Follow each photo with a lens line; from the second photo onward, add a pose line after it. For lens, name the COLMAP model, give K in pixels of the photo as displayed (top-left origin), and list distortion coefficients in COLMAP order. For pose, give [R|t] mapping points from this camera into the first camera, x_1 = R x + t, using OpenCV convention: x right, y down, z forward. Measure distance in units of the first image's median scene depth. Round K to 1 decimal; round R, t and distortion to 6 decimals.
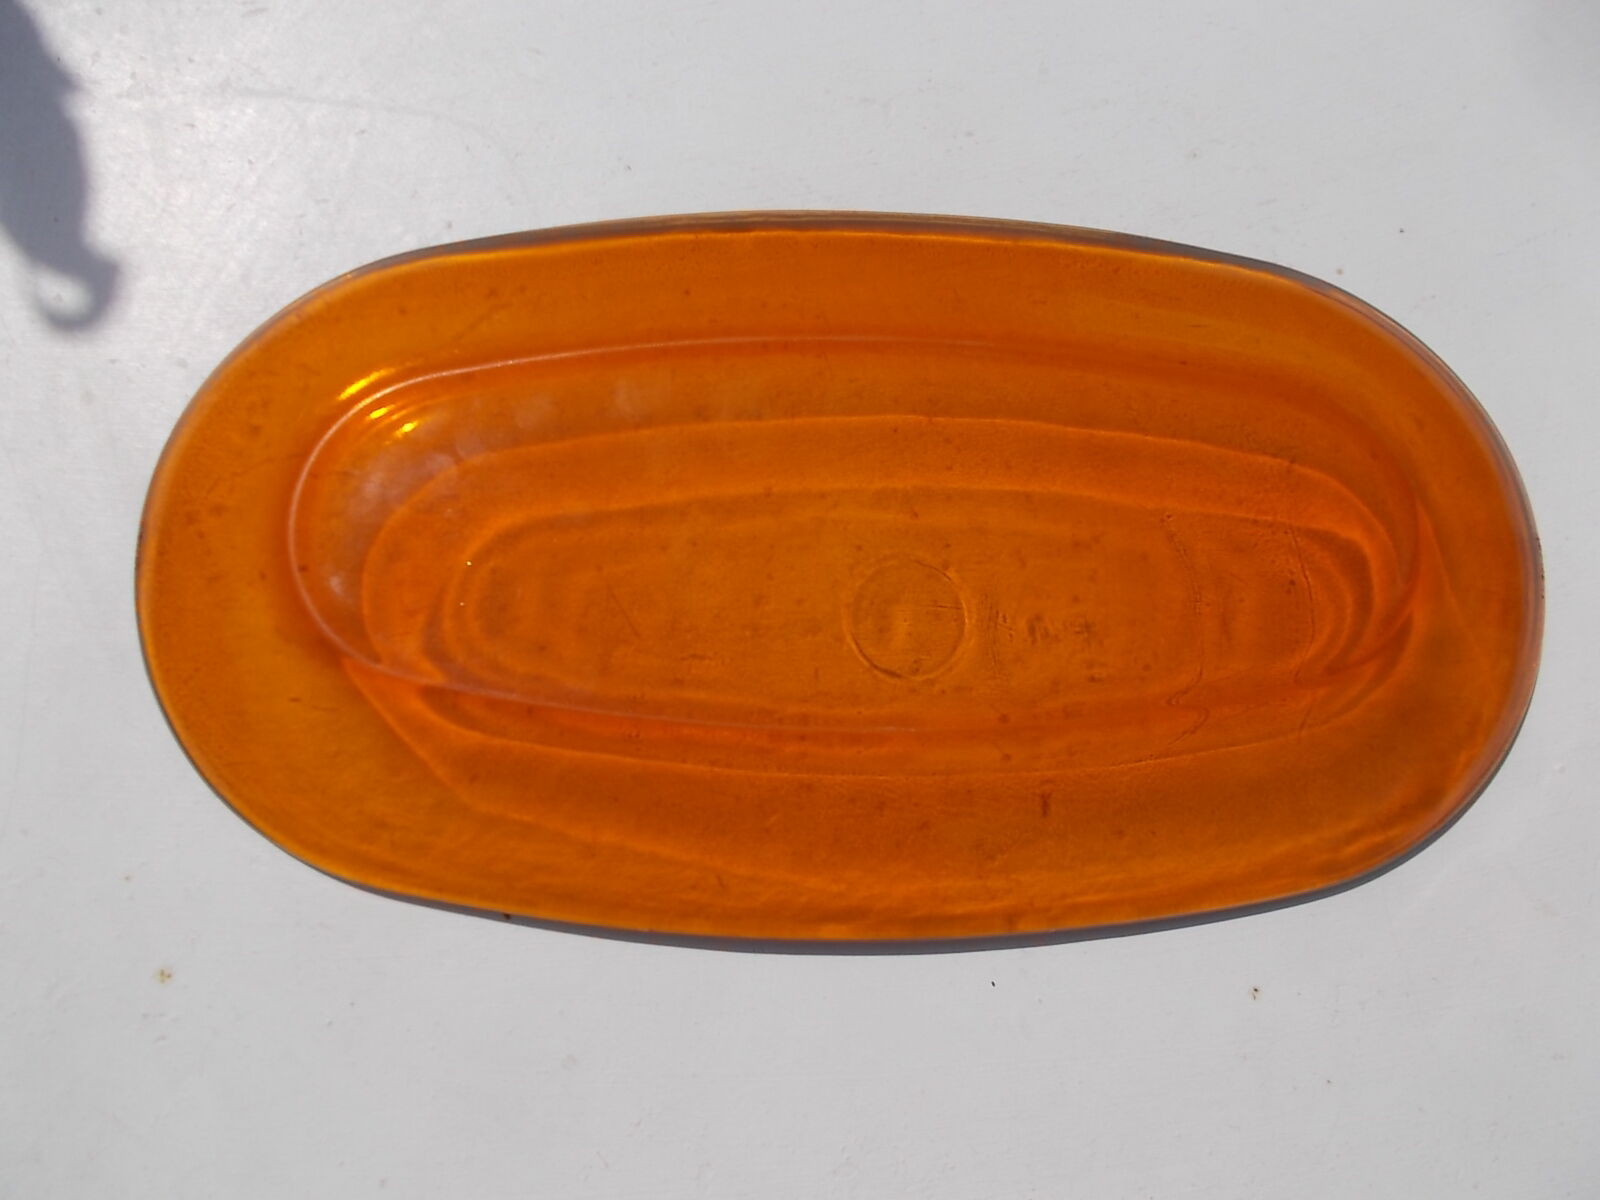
lens RADIAL K [[1211.5, 0, 800.0], [0, 1211.5, 600.0], [0, 0, 1]] dist [0.036626, -0.036308]
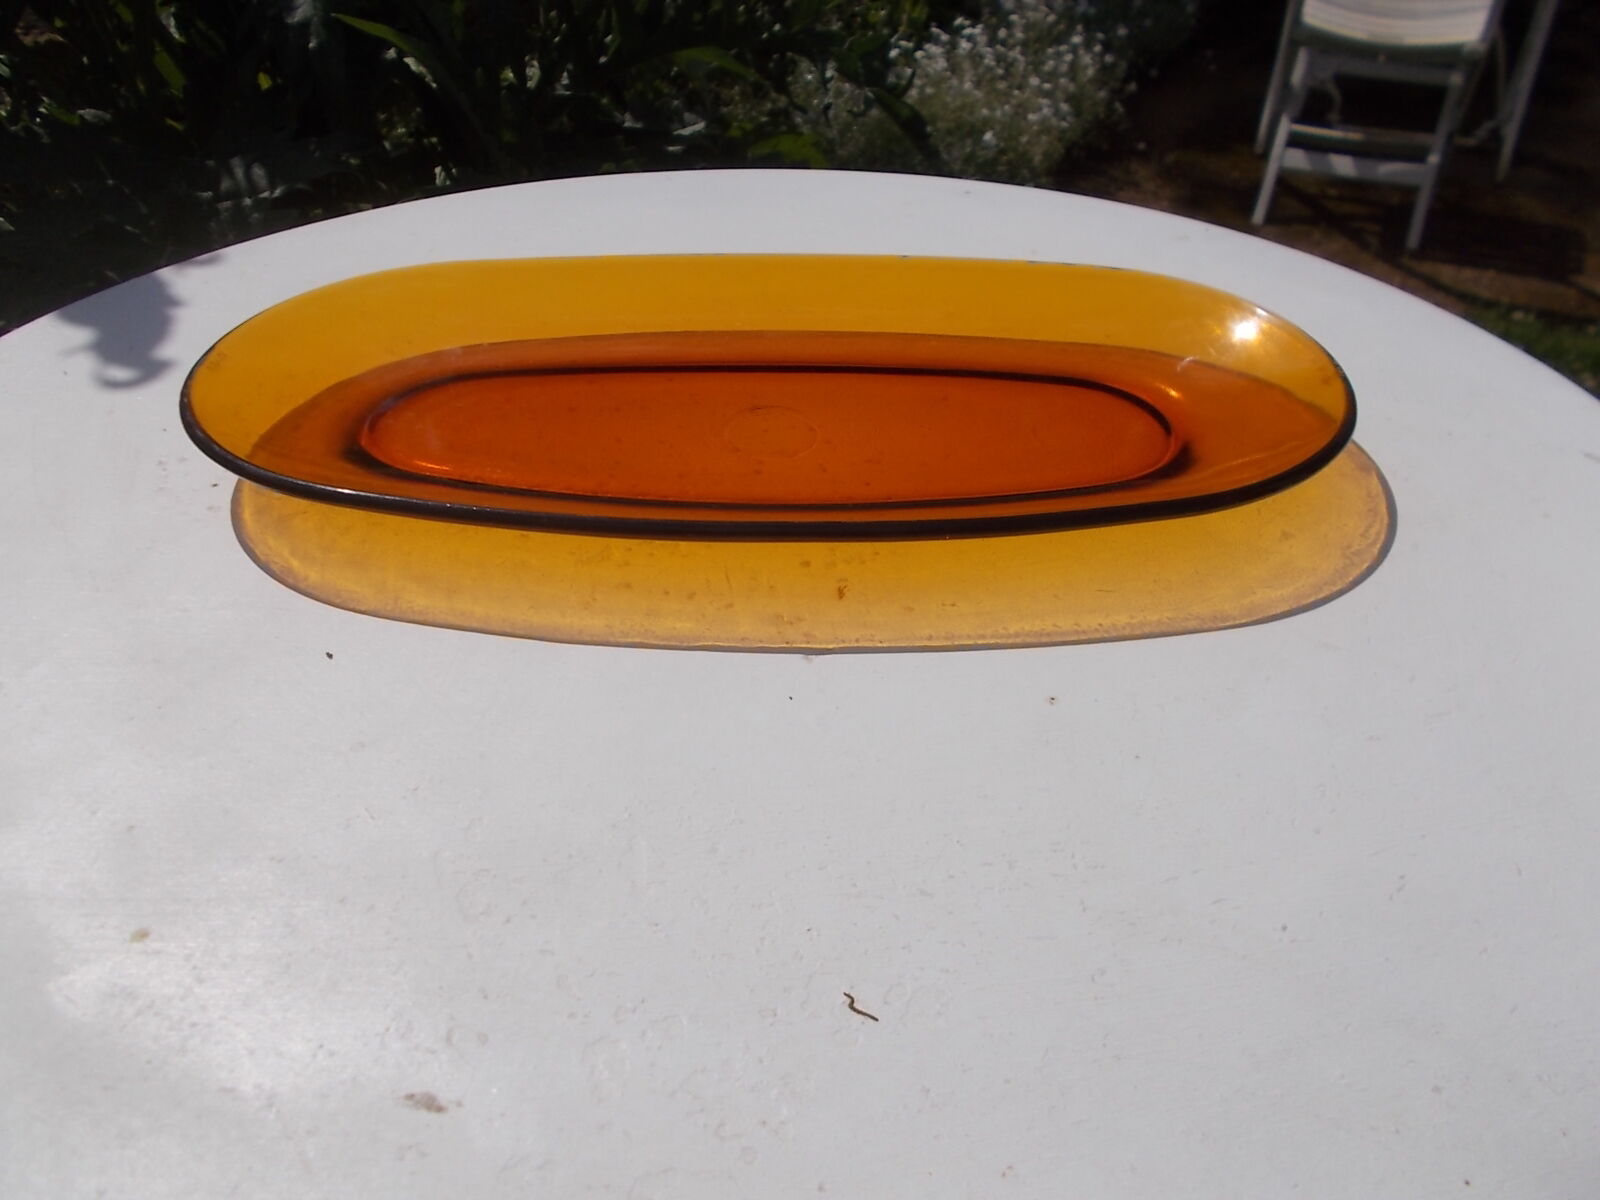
lens RADIAL K [[1217.3, 0, 800.0], [0, 1217.3, 600.0], [0, 0, 1]] dist [0.014454, -0.003296]
pose [[0.999152, -0.037746, -0.016446, 0.174672], [0.017180, 0.745205, -0.666614, 0.874449], [0.037418, 0.665766, 0.745222, 0.177228]]
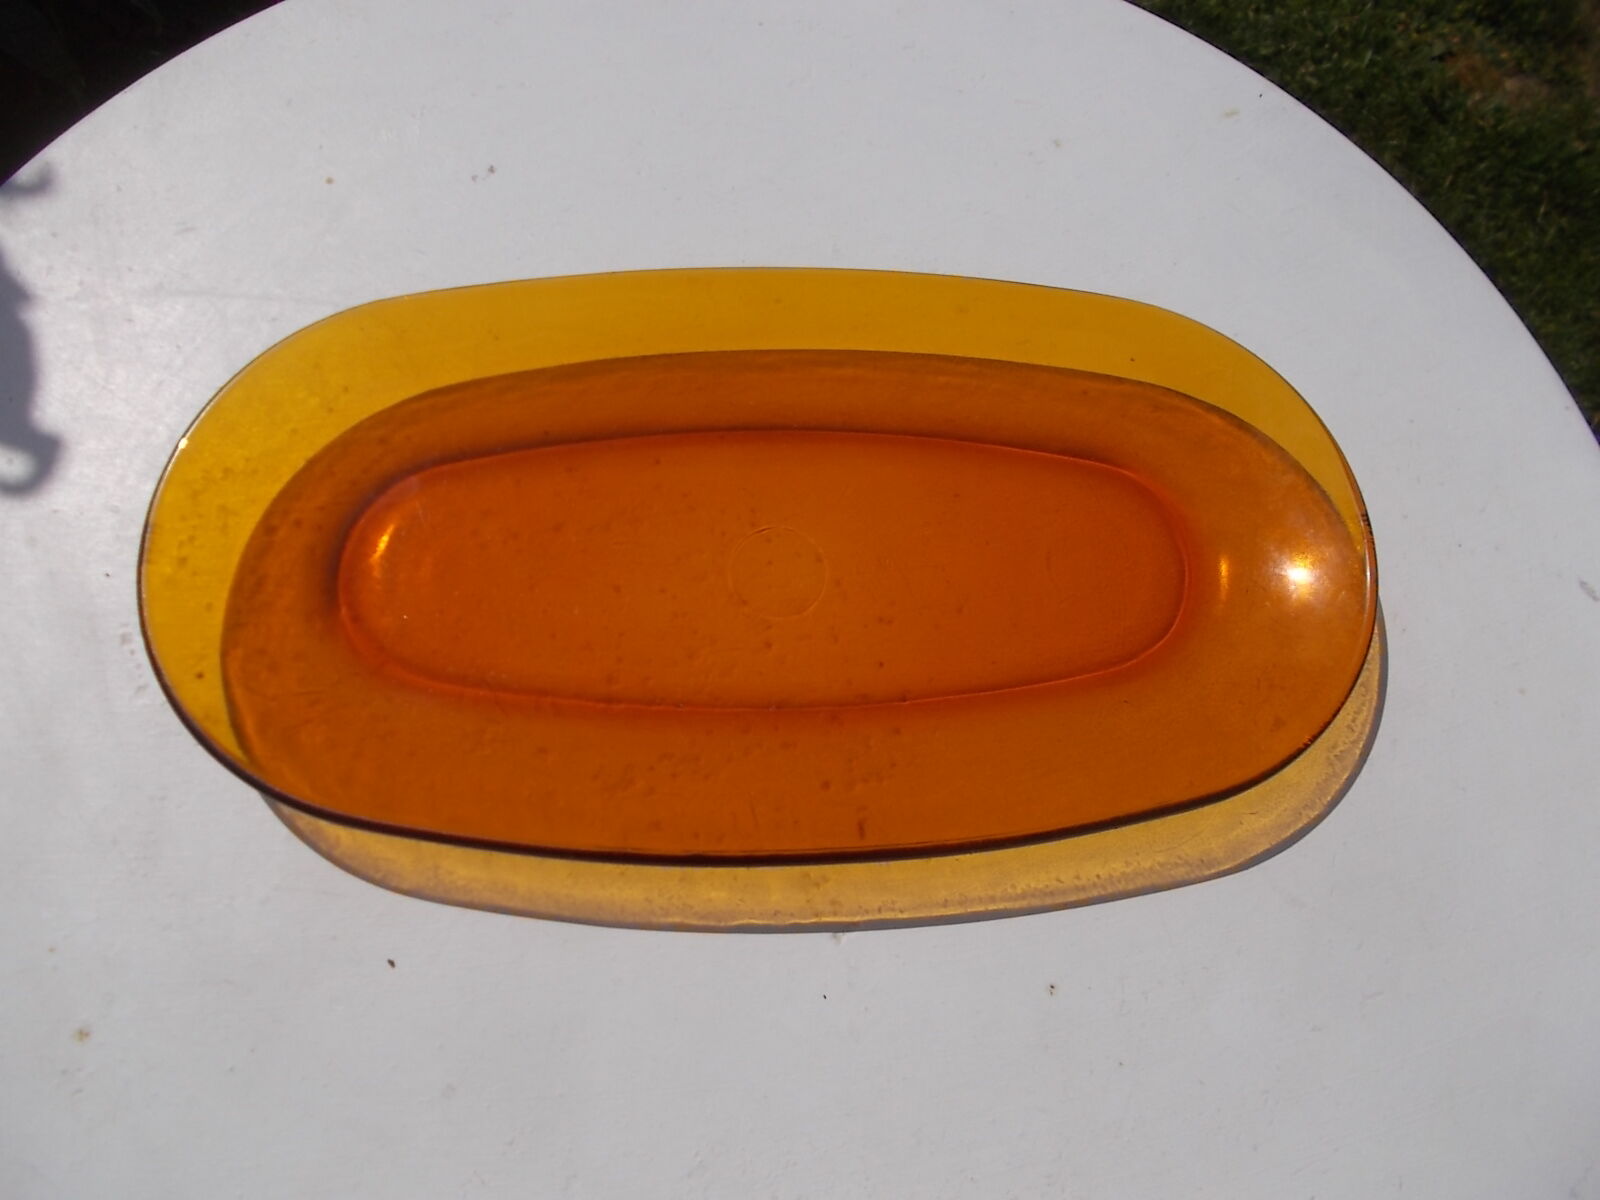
lens RADIAL K [[1211.5, 0, 800.0], [0, 1211.5, 600.0], [0, 0, 1]] dist [0.036626, -0.036308]
pose [[0.997651, -0.054219, 0.041875, 0.101271], [0.060177, 0.985692, -0.157447, 0.118652], [-0.032739, 0.159597, 0.986639, -0.174989]]
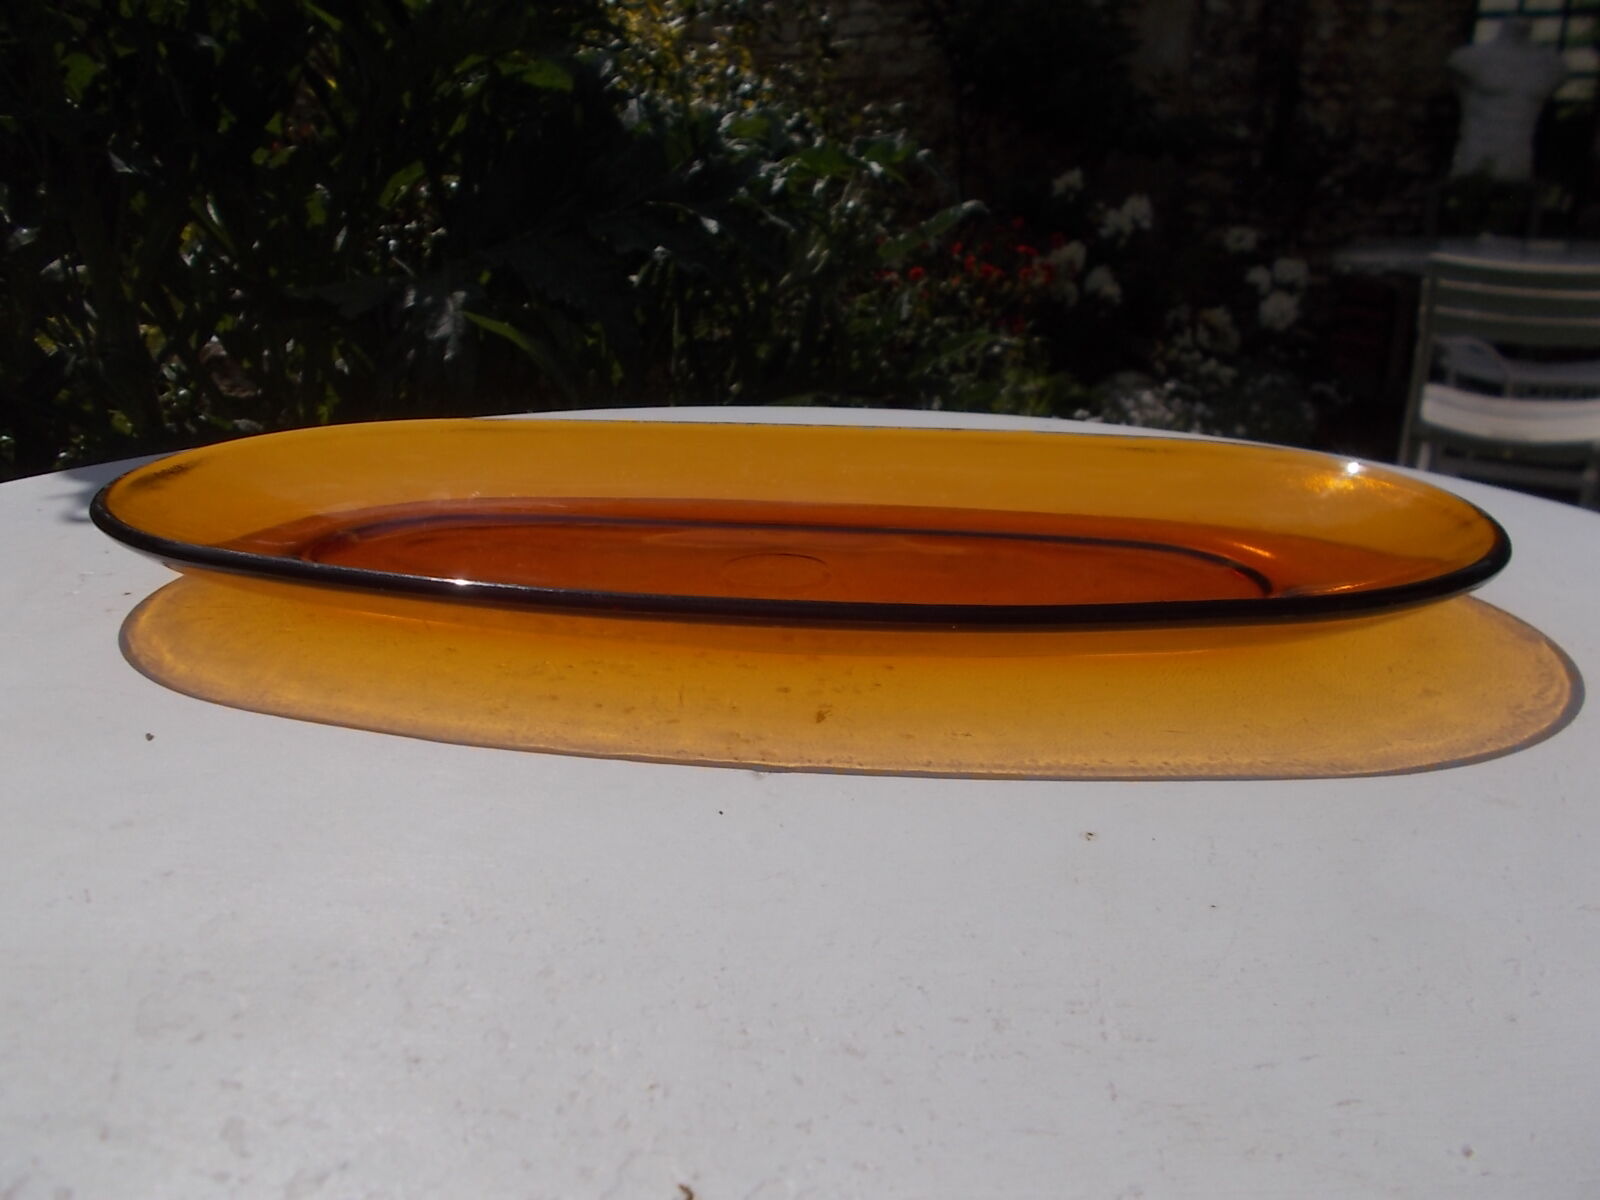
lens RADIAL K [[1217.3, 0, 800.0], [0, 1217.3, 600.0], [0, 0, 1]] dist [0.014454, -0.003296]
pose [[0.993593, -0.002290, -0.112998, 0.271259], [-0.096903, 0.497315, -0.862141, 0.825172], [0.058170, 0.867567, 0.493906, 0.497106]]
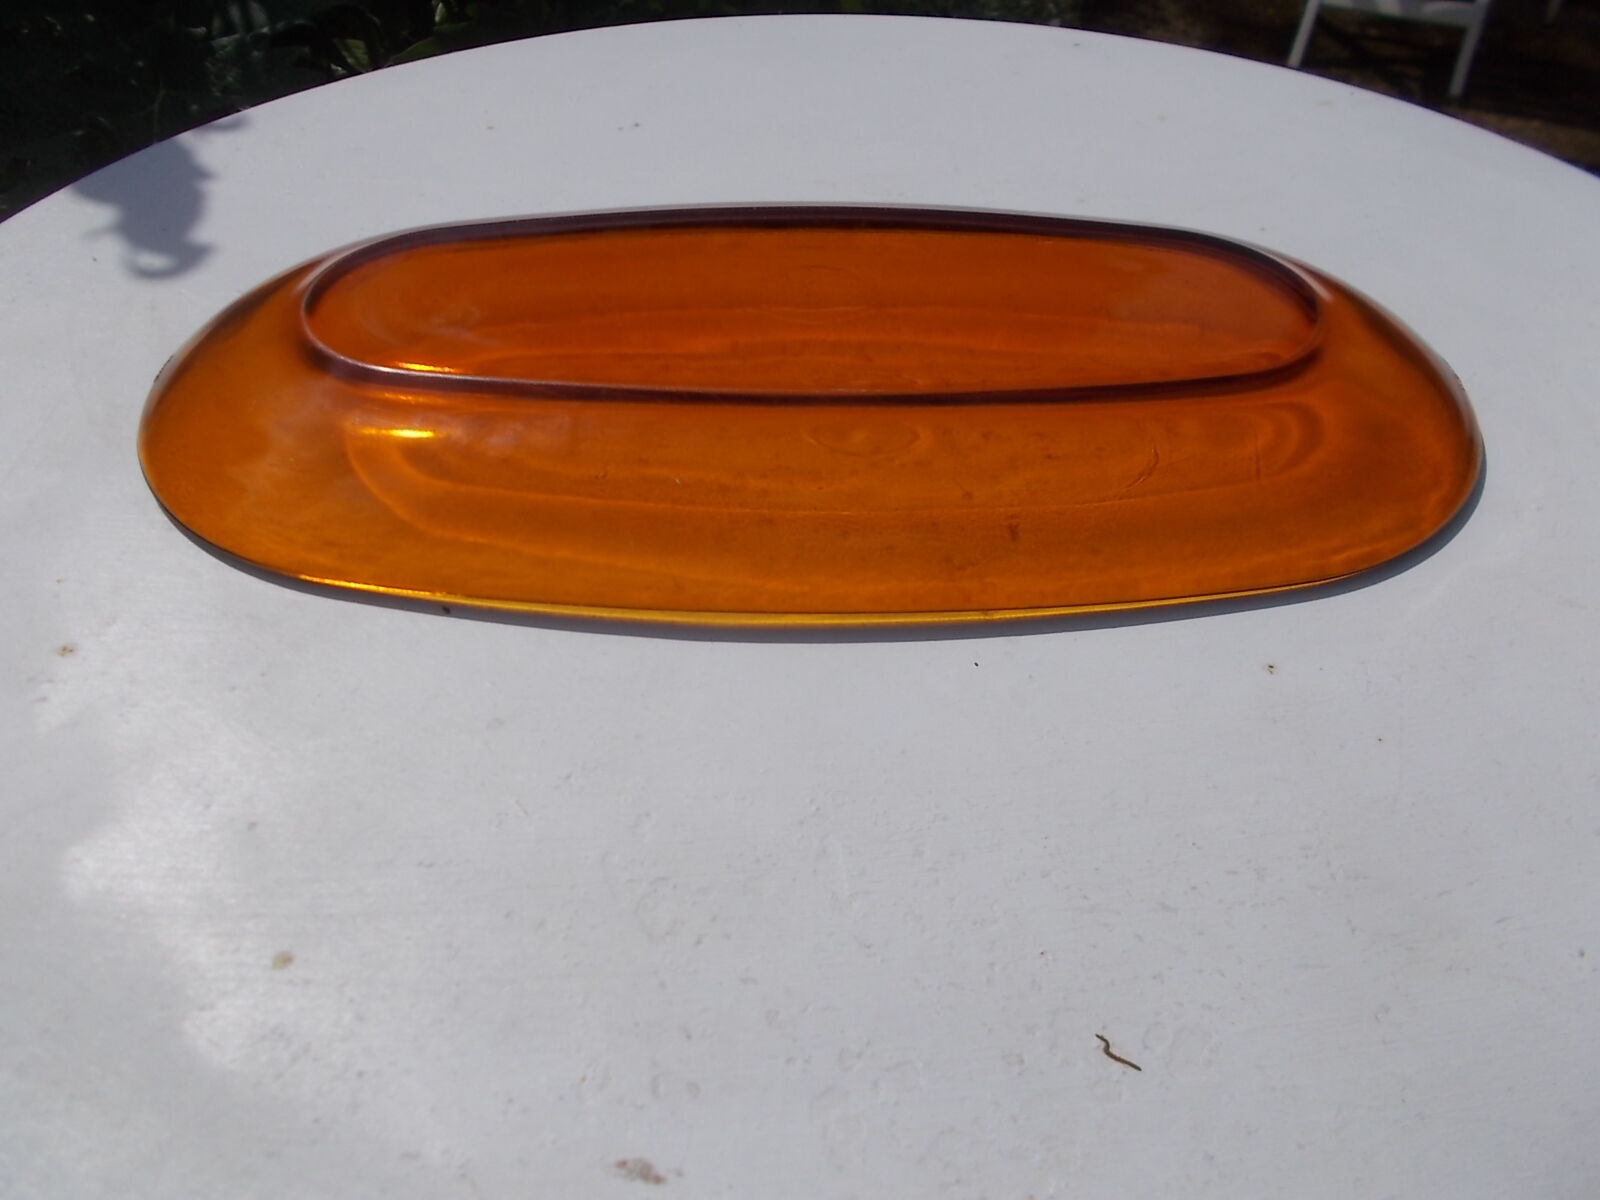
lens RADIAL K [[1211.5, 0, 800.0], [0, 1211.5, 600.0], [0, 0, 1]] dist [0.036626, -0.036308]
pose [[0.999469, -0.031139, -0.009630, 0.036718], [0.020002, 0.819231, -0.573115, 0.739890], [0.025736, 0.572617, 0.819419, 0.219176]]
